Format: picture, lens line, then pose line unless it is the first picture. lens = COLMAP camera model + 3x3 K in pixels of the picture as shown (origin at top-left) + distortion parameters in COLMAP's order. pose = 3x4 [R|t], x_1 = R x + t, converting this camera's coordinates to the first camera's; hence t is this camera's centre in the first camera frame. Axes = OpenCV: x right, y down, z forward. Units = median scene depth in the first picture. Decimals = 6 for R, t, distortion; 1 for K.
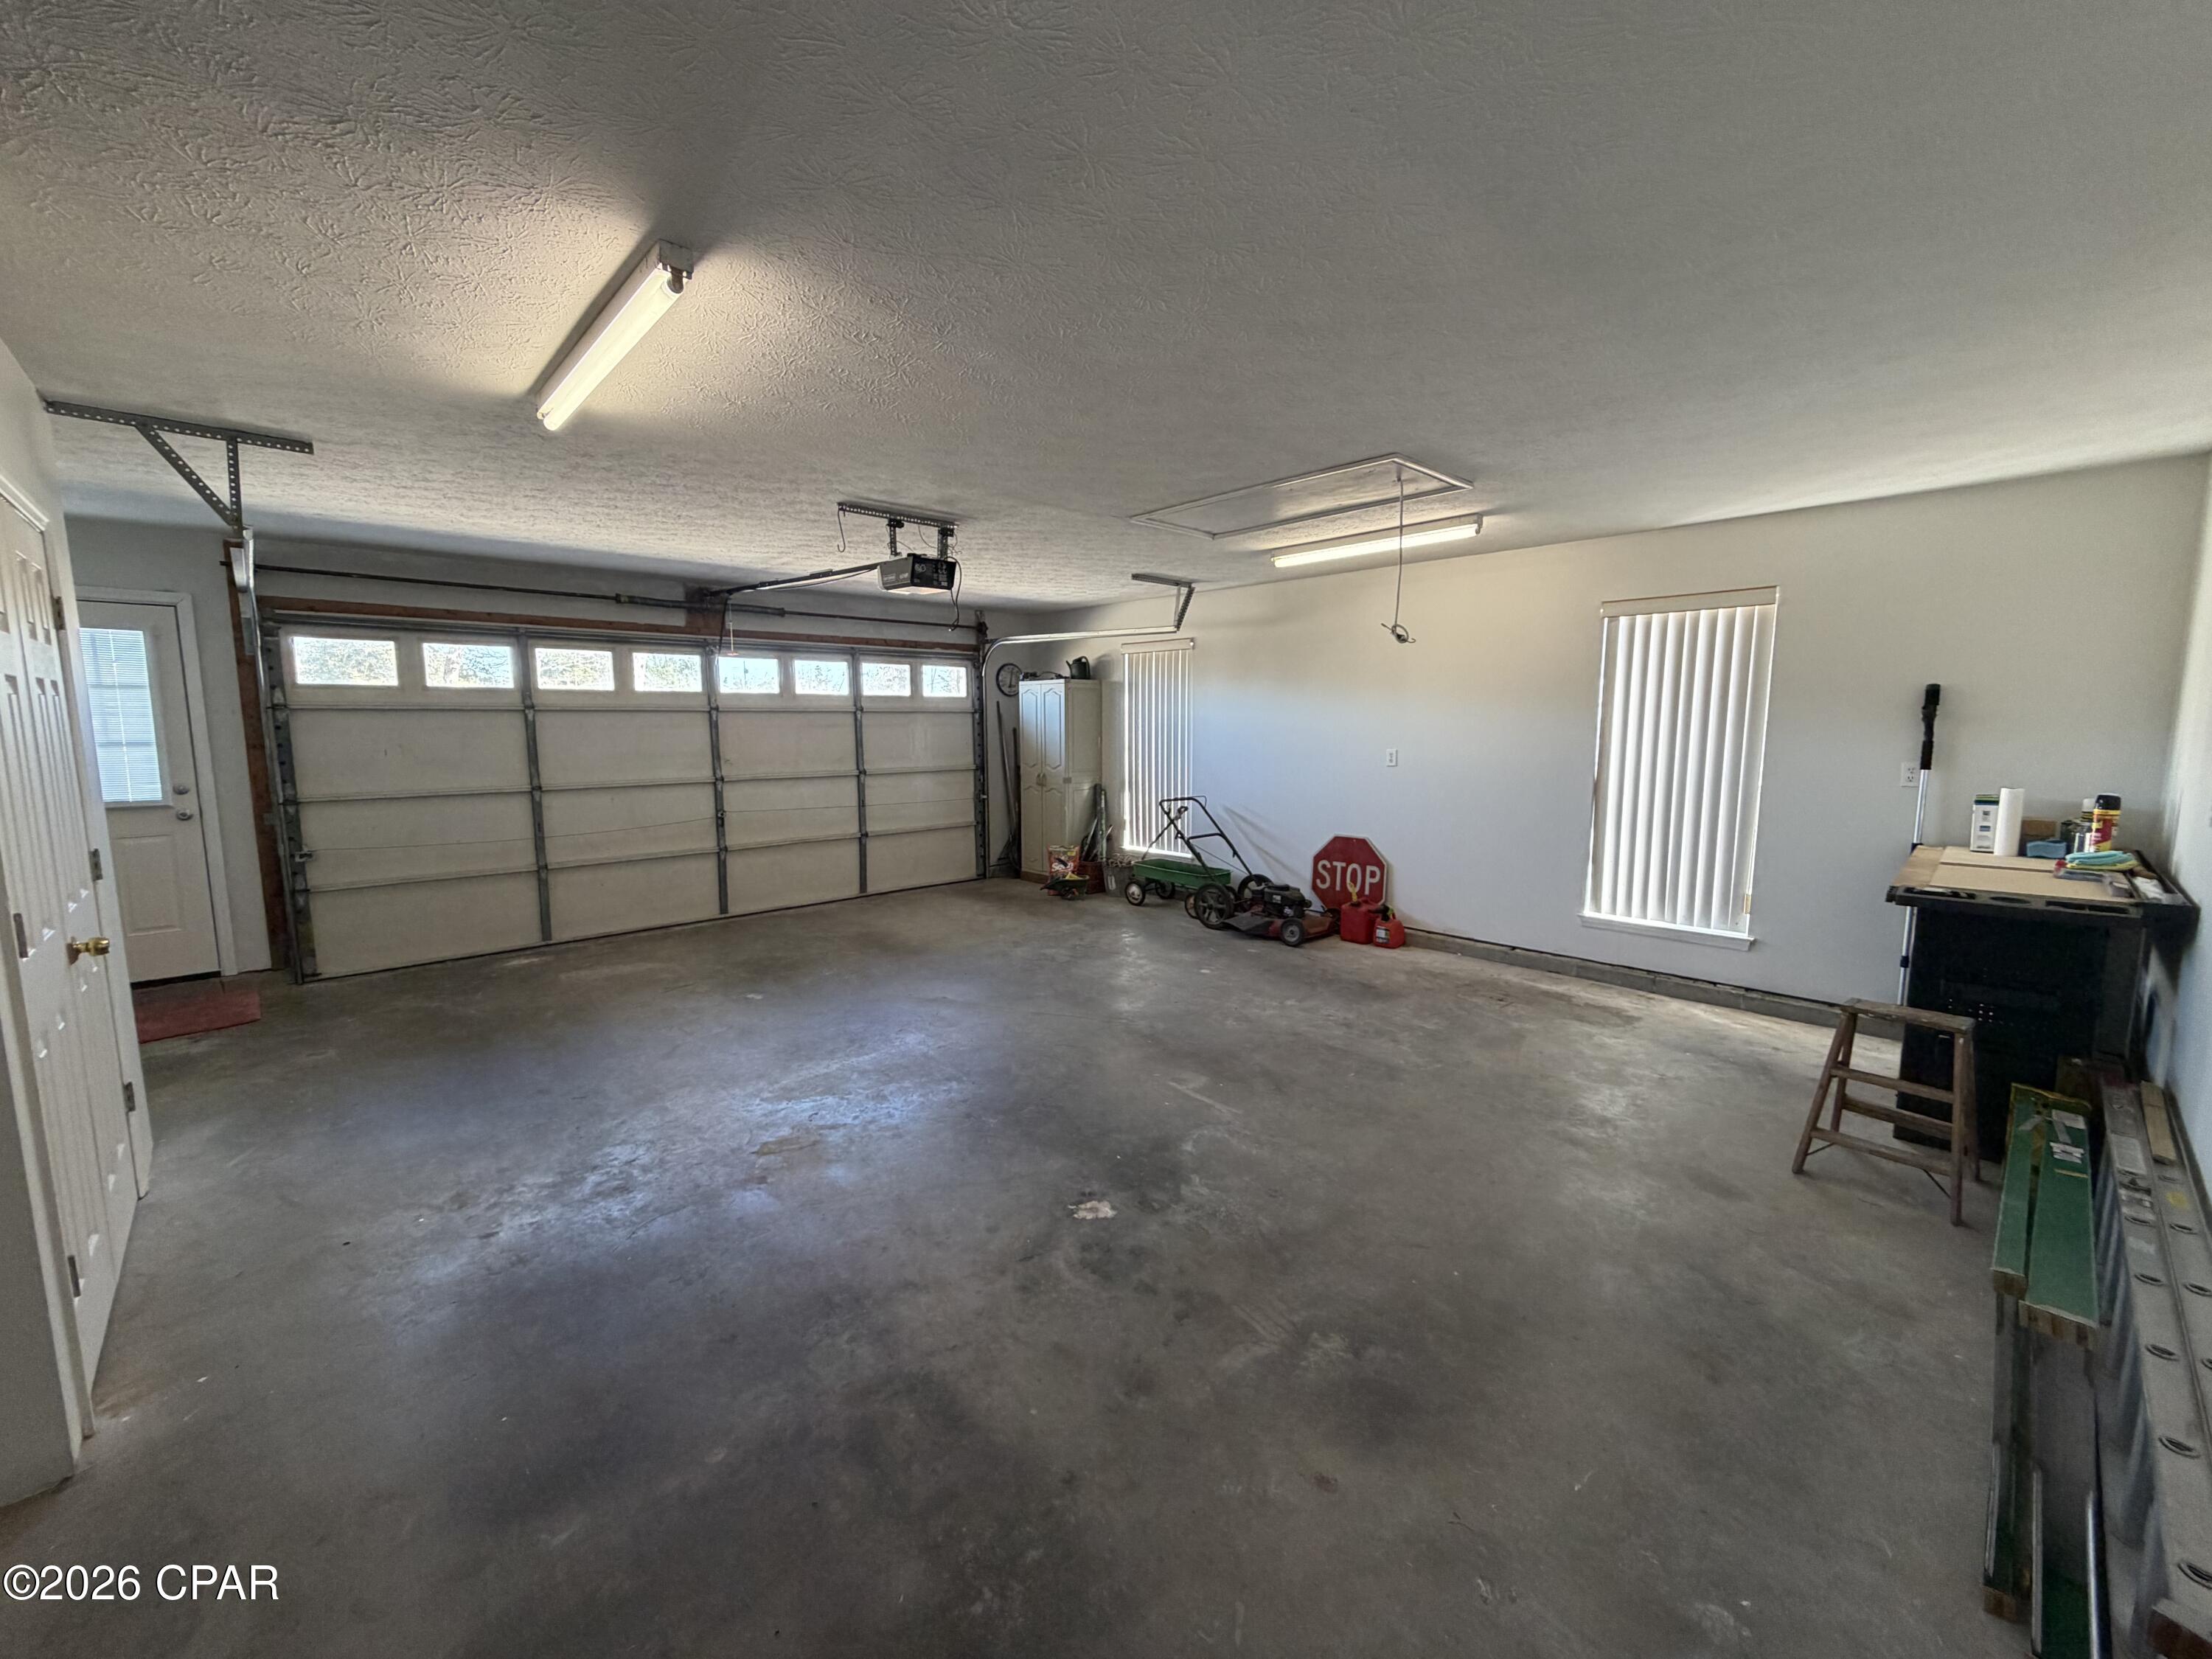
lens RADIAL K [[884.1, 0, 1099.1], [0, 884.1, 828.2], [0, 0, 1]] dist [0.000228, 0.000278]
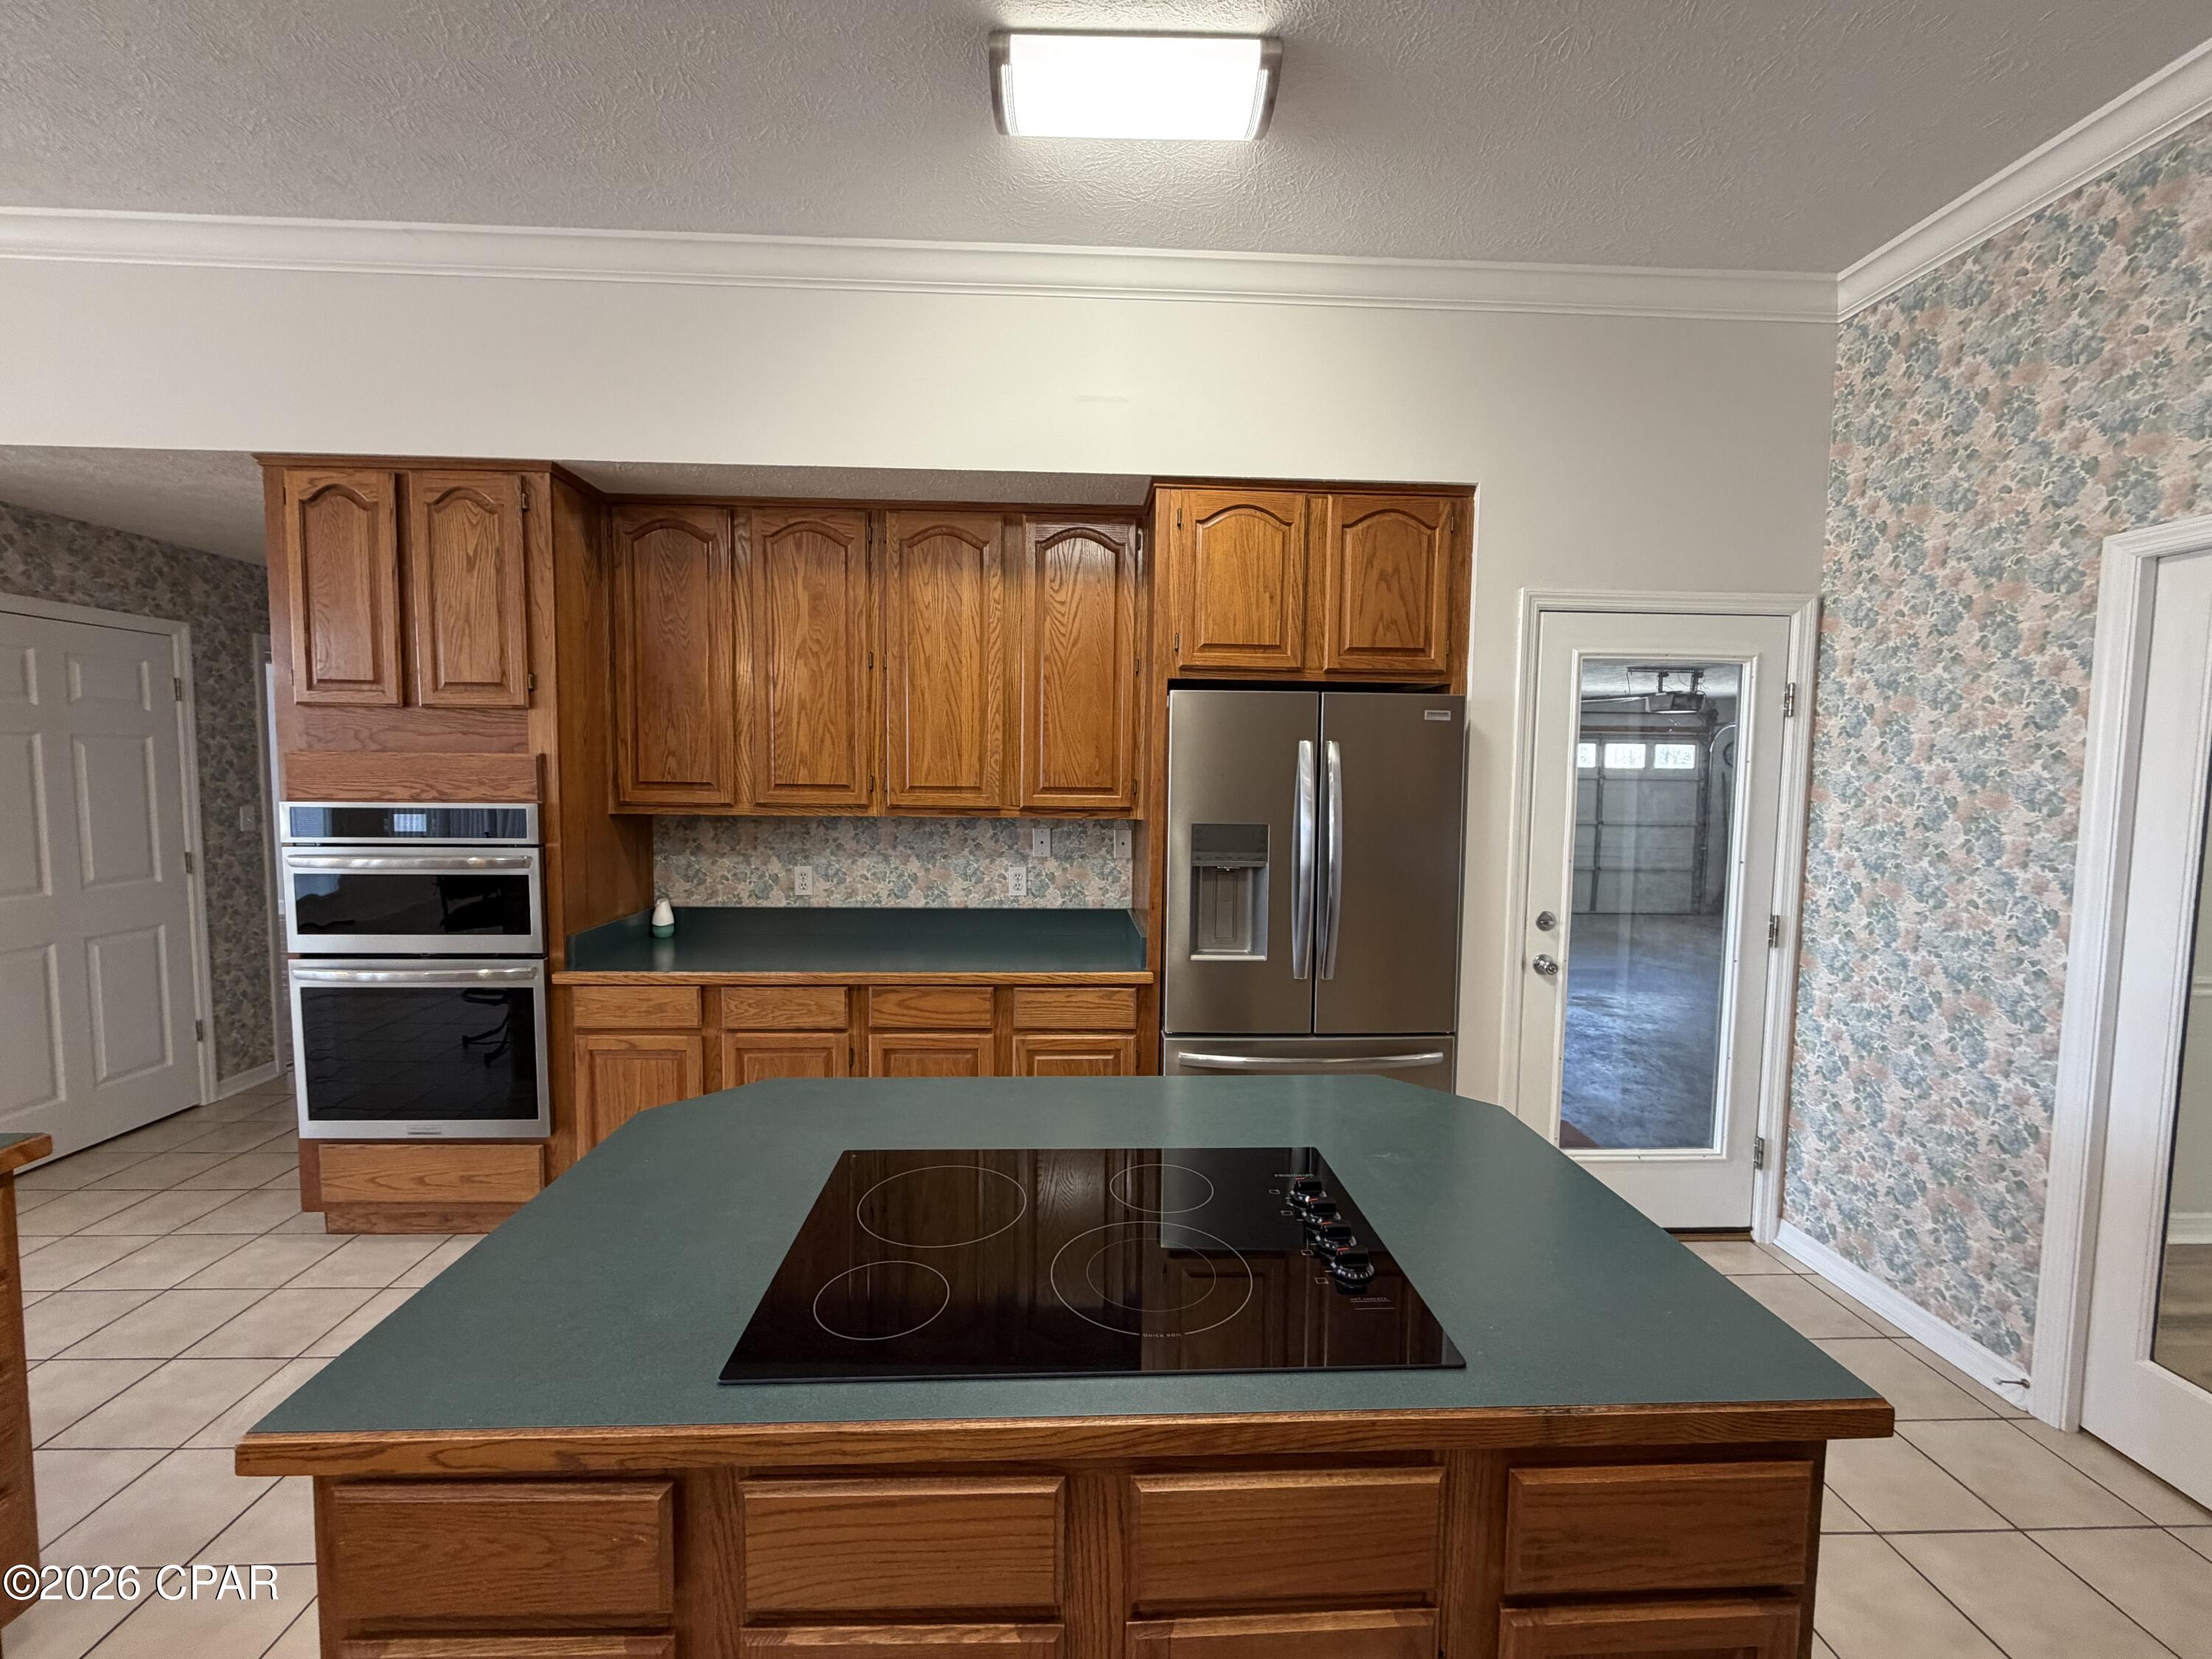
lens RADIAL K [[884.1, 0, 1099.1], [0, 884.1, 828.2], [0, 0, 1]] dist [0.000228, 0.000278]
pose [[0.756080, 0.055749, -0.652100, 0.068375], [-0.091029, 0.995639, -0.020425, 0.073617], [0.648117, 0.074802, 0.757858, -0.914190]]
